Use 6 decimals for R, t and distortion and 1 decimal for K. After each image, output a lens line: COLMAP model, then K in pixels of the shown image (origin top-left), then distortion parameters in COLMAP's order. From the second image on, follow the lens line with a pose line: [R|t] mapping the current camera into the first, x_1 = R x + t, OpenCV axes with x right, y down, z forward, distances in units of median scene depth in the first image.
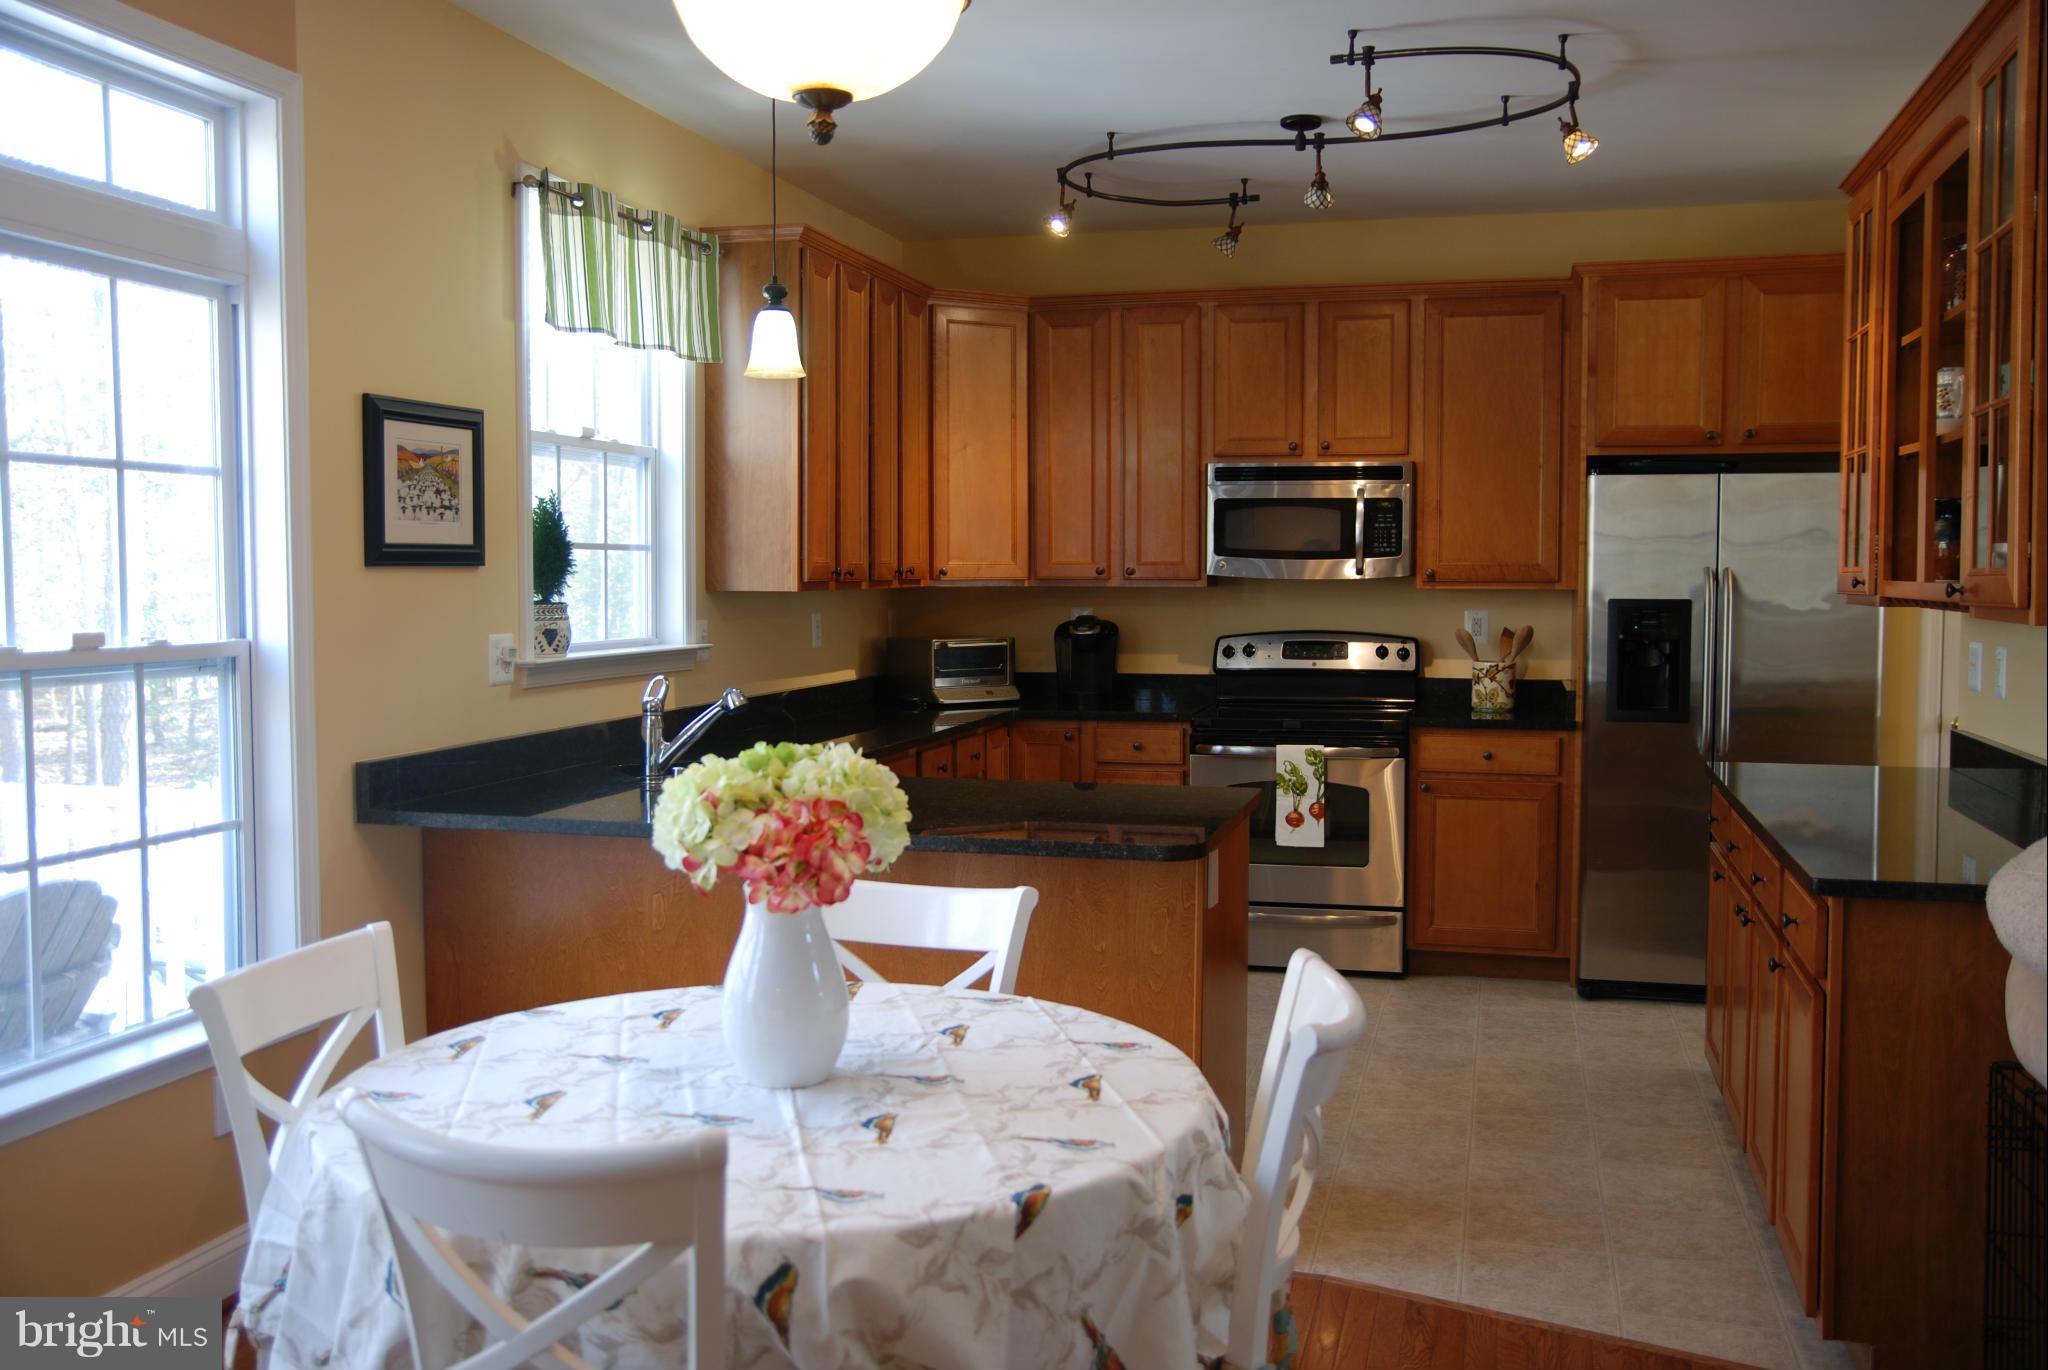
lens RADIAL K [[1834.9, 0, 1024.0], [0, 1834.9, 685.0], [0, 0, 1]] dist [-0.083475, 0.178768]
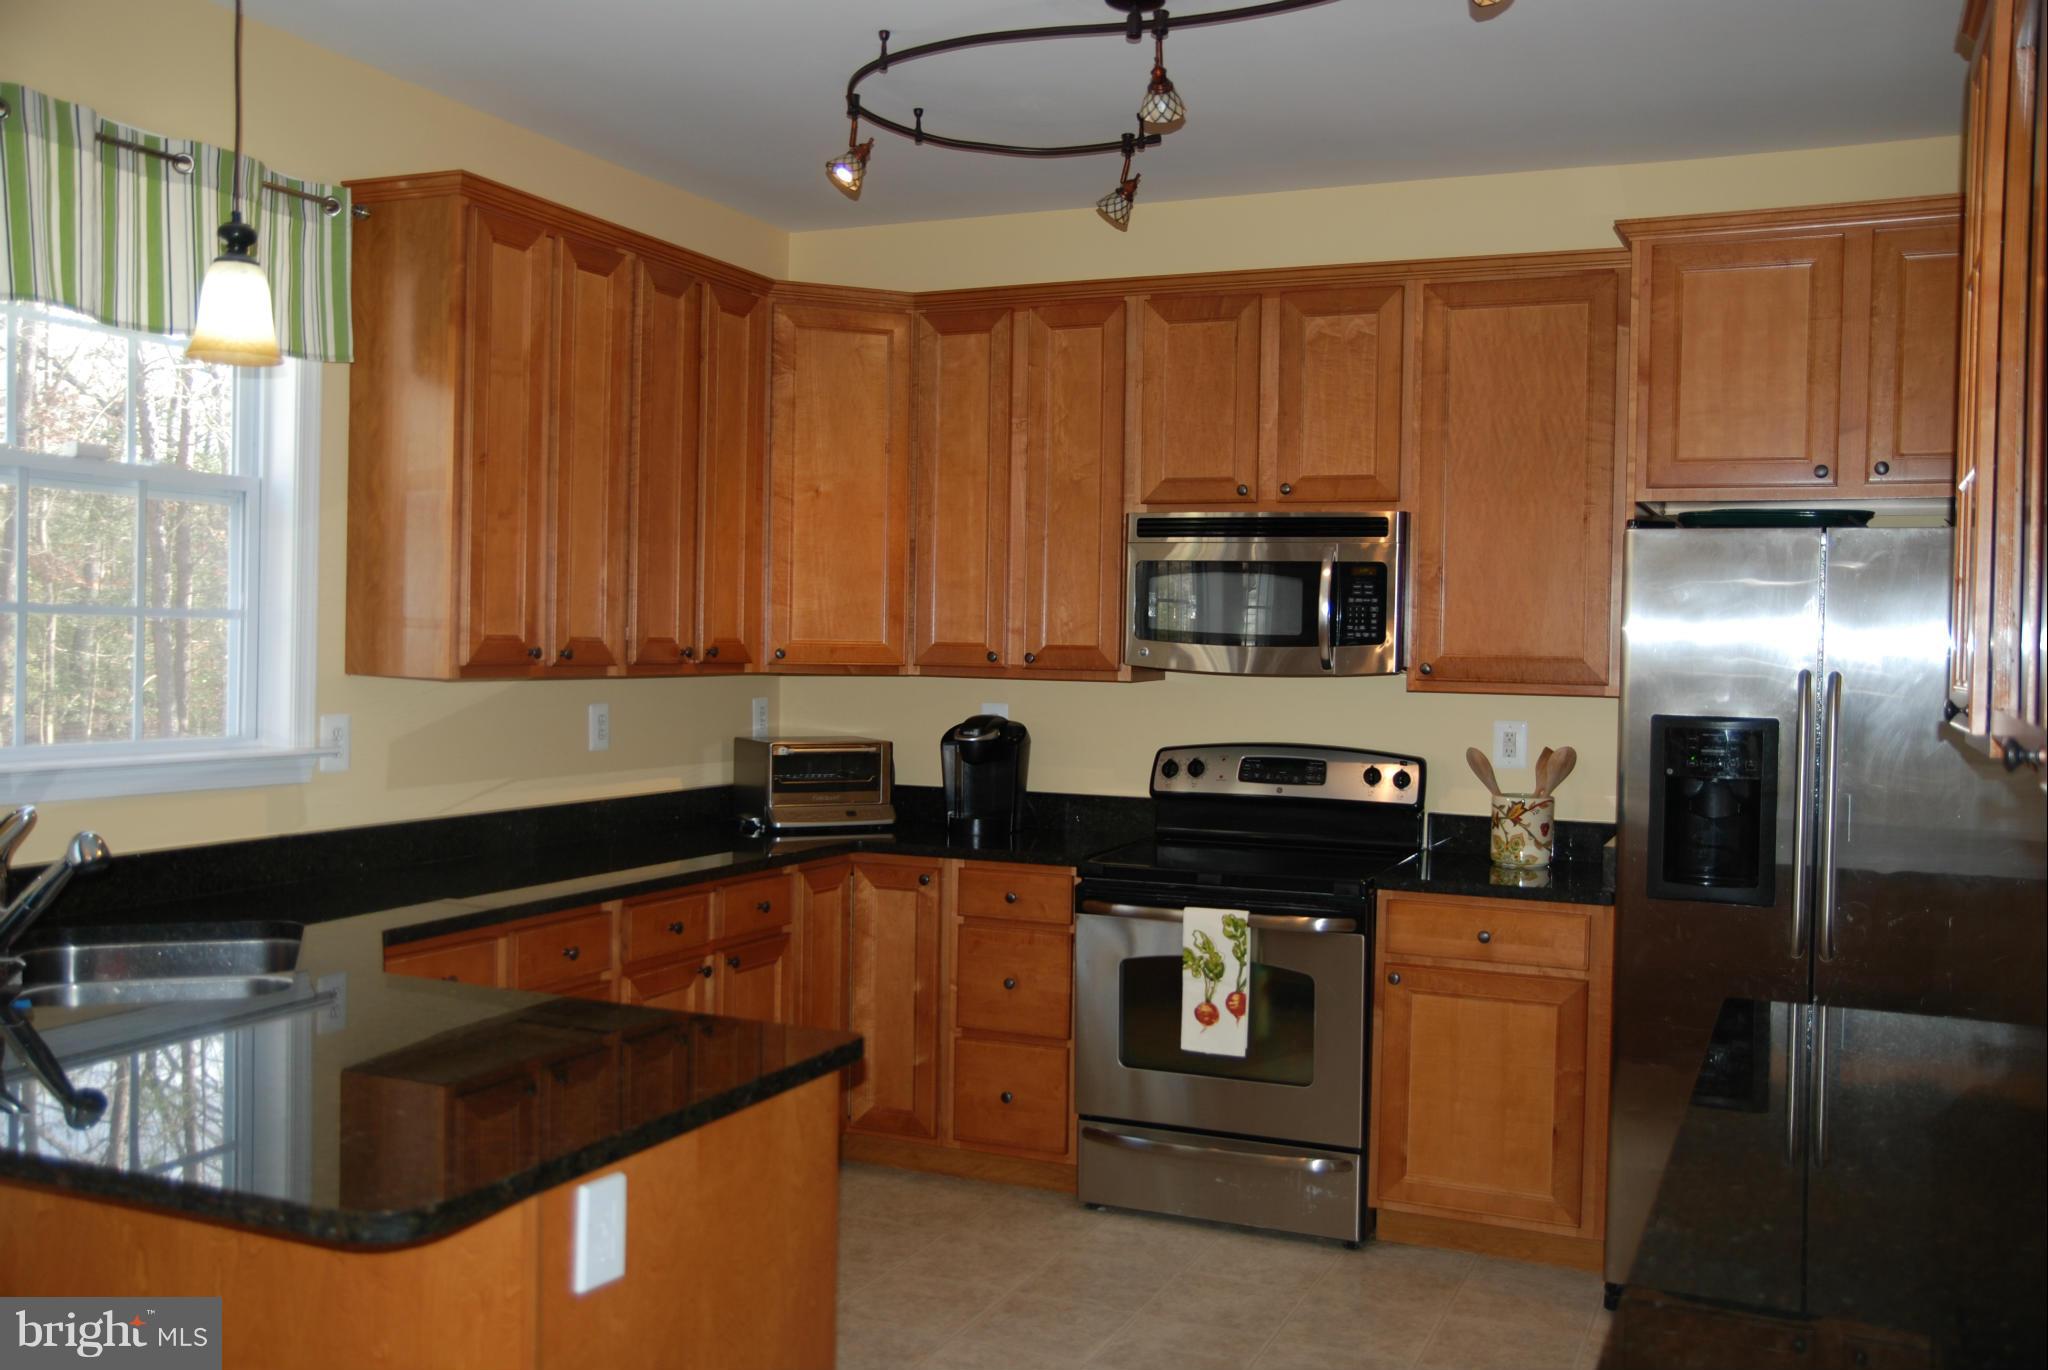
lens RADIAL K [[1834.9, 0, 1024.0], [0, 1834.9, 685.0], [0, 0, 1]] dist [-0.083475, 0.178768]
pose [[0.986829, 0.022539, -0.160188, 0.185012], [-0.028764, 0.998914, -0.036650, -0.025037], [0.159188, 0.040775, 0.986406, 0.282616]]
